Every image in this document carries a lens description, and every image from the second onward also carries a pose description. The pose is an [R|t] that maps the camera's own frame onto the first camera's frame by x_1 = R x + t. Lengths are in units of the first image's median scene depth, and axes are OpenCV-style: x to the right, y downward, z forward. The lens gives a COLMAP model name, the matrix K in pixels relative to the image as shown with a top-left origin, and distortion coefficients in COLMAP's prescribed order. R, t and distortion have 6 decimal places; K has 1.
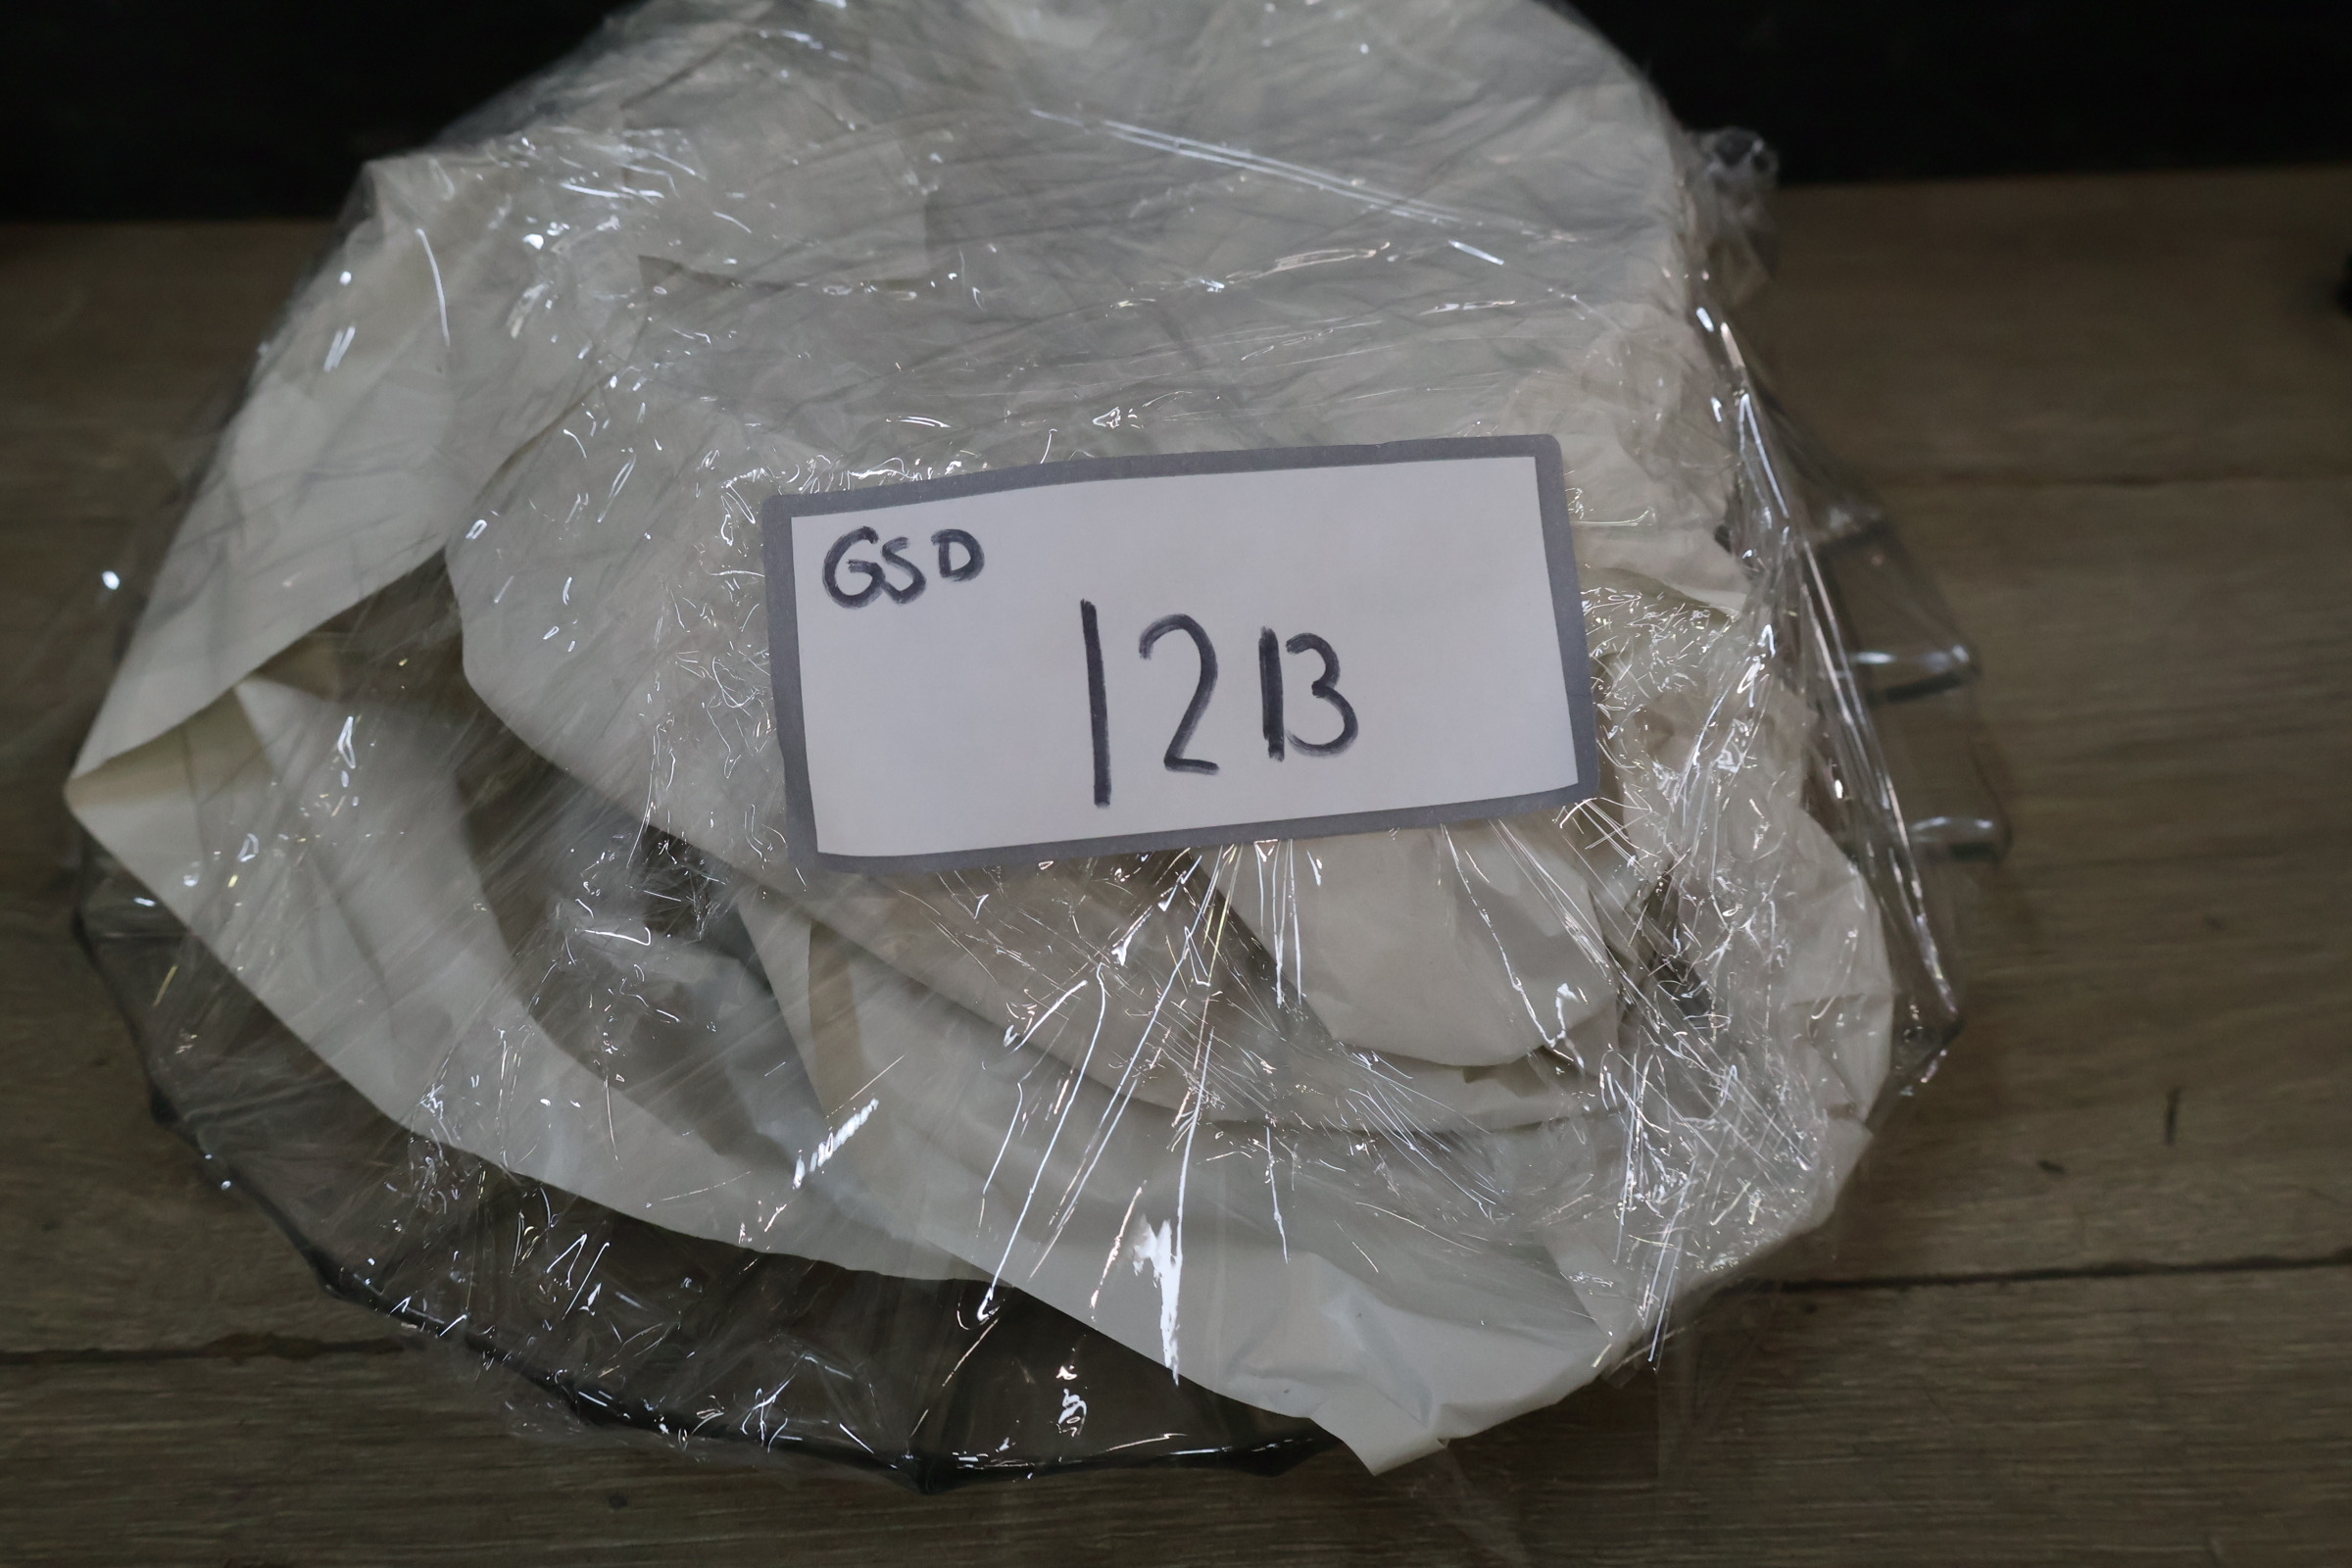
lens RADIAL K [[2258.1, 0, 1165.8], [0, 2258.1, 785.1], [0, 0, 1]] dist [0.015743, 0.000000]
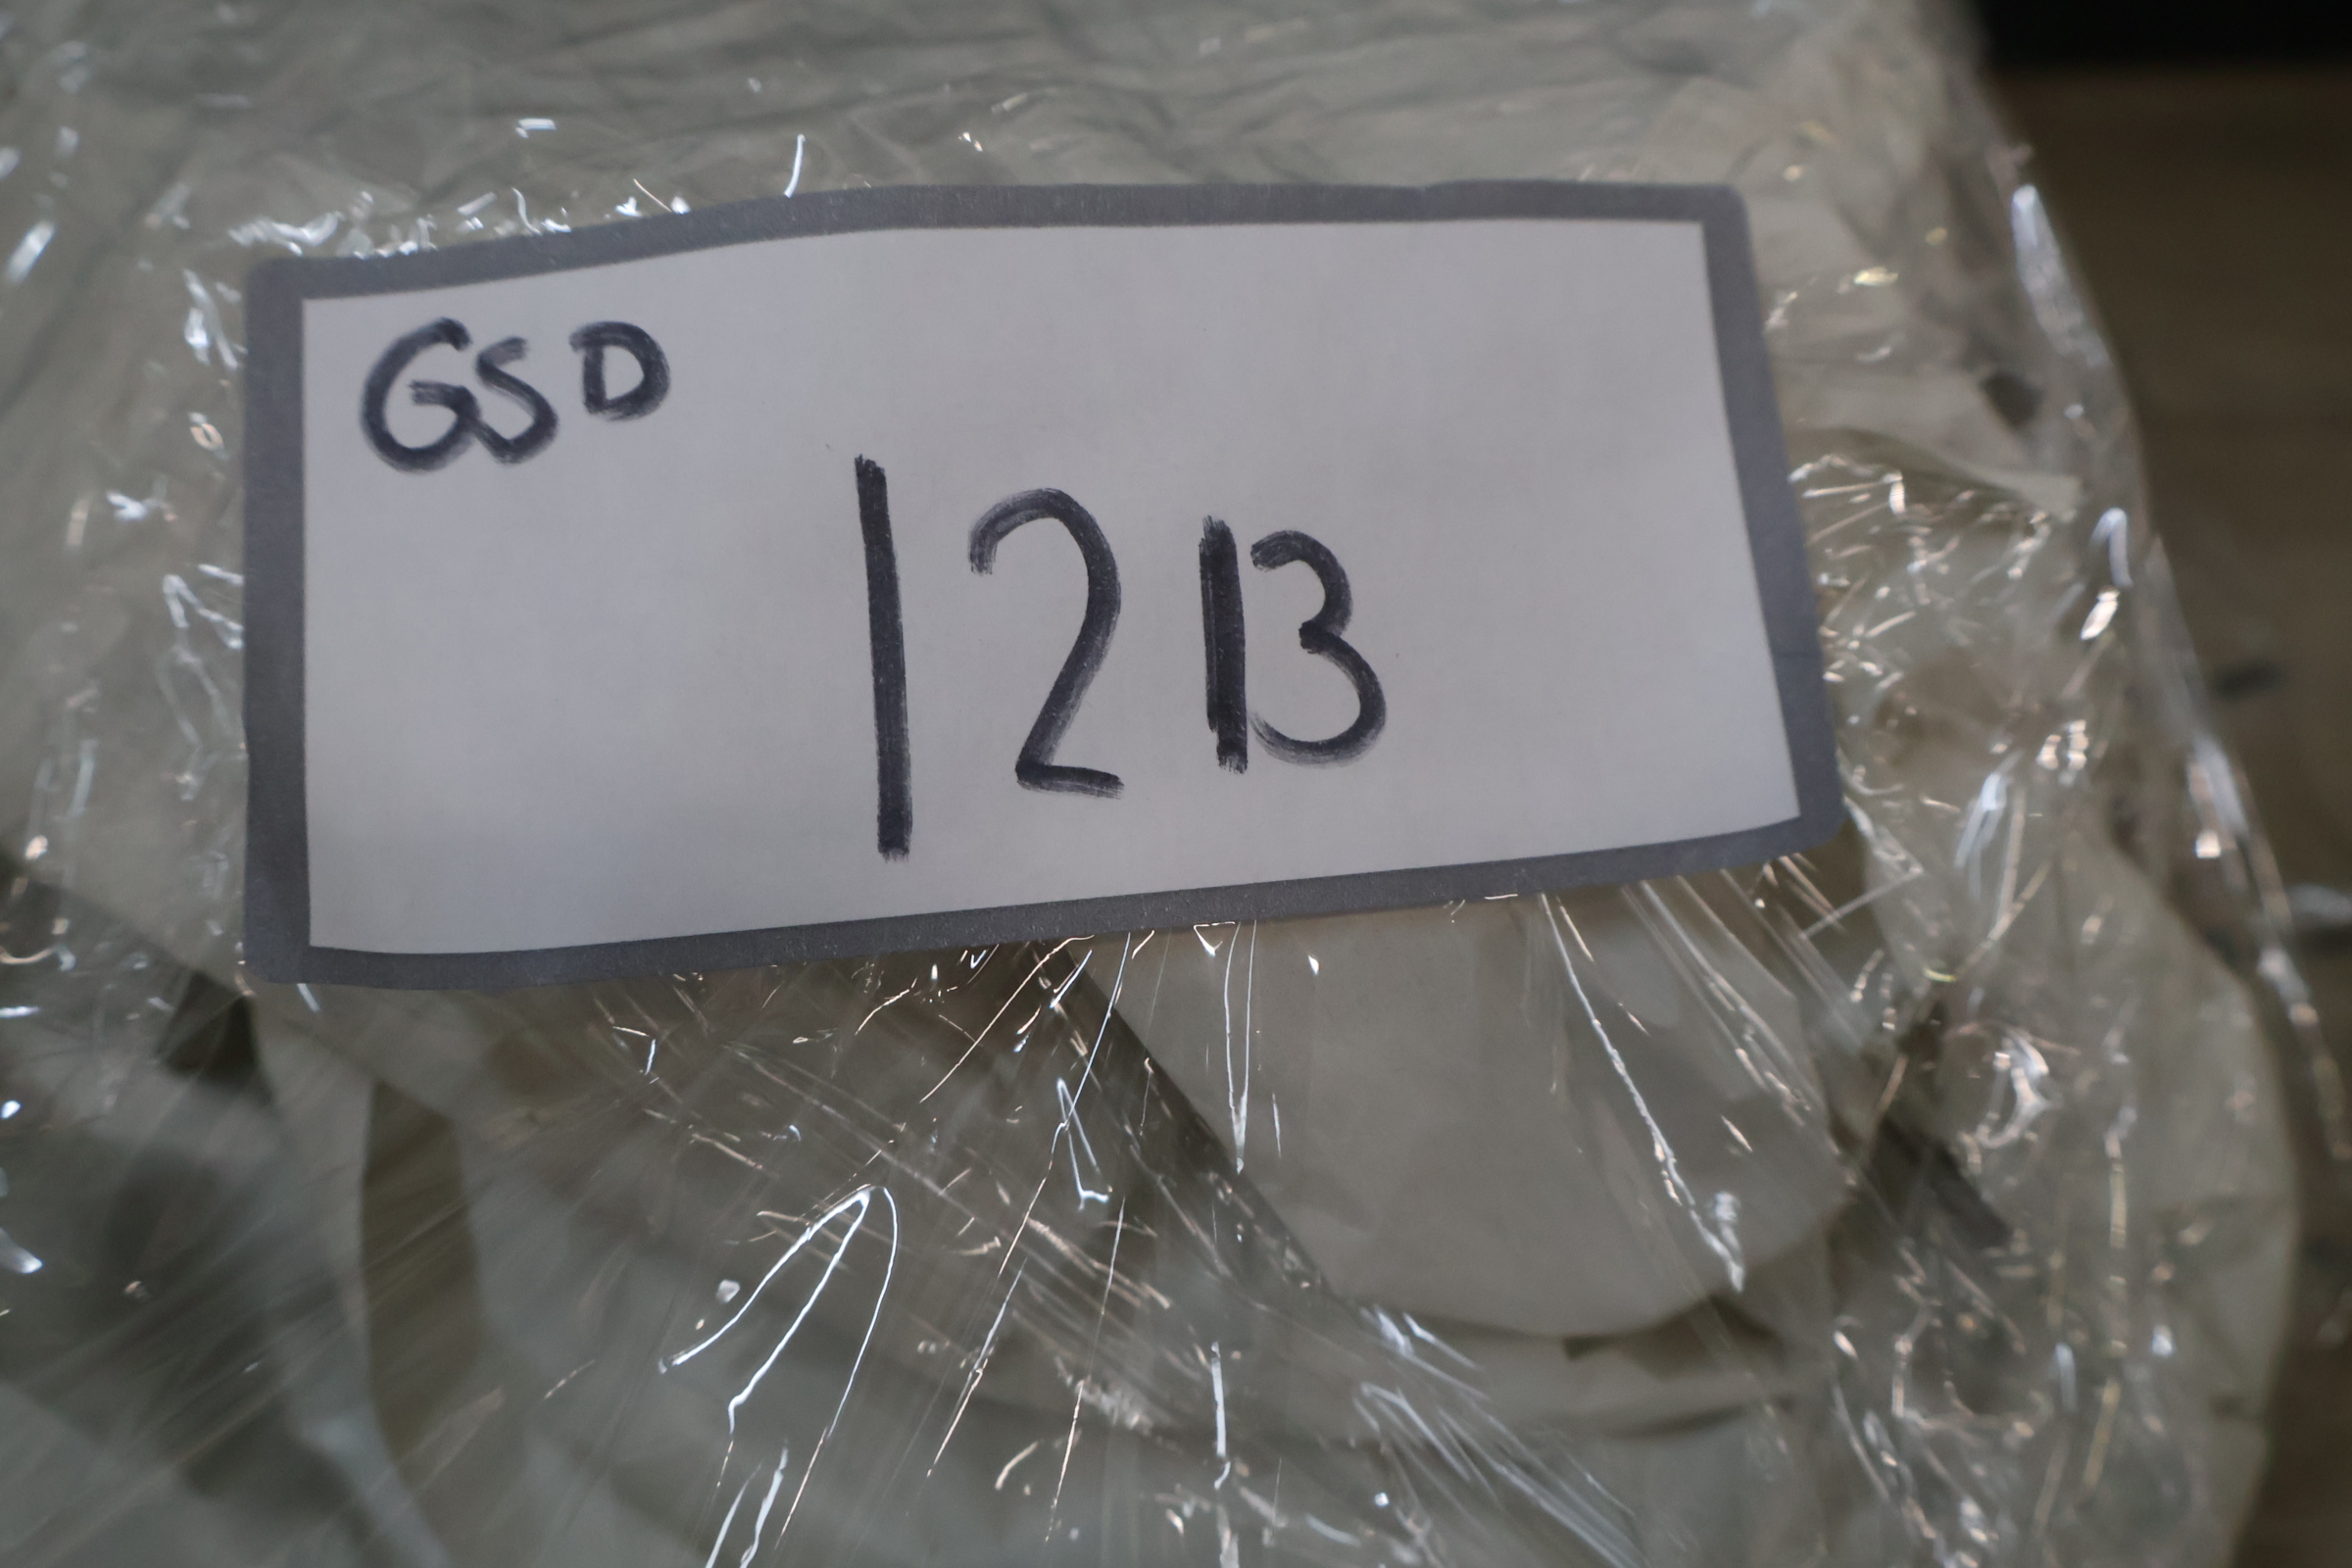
lens RADIAL K [[2258.1, 0, 1181.8], [0, 2258.1, 777.3], [0, 0, 1]] dist [0.015743, 0.000000]
pose [[0.999290, 0.005210, 0.037326, 0.017714], [-0.003848, 0.999328, -0.036463, 0.009715], [-0.037491, 0.036294, 0.998638, 0.476661]]
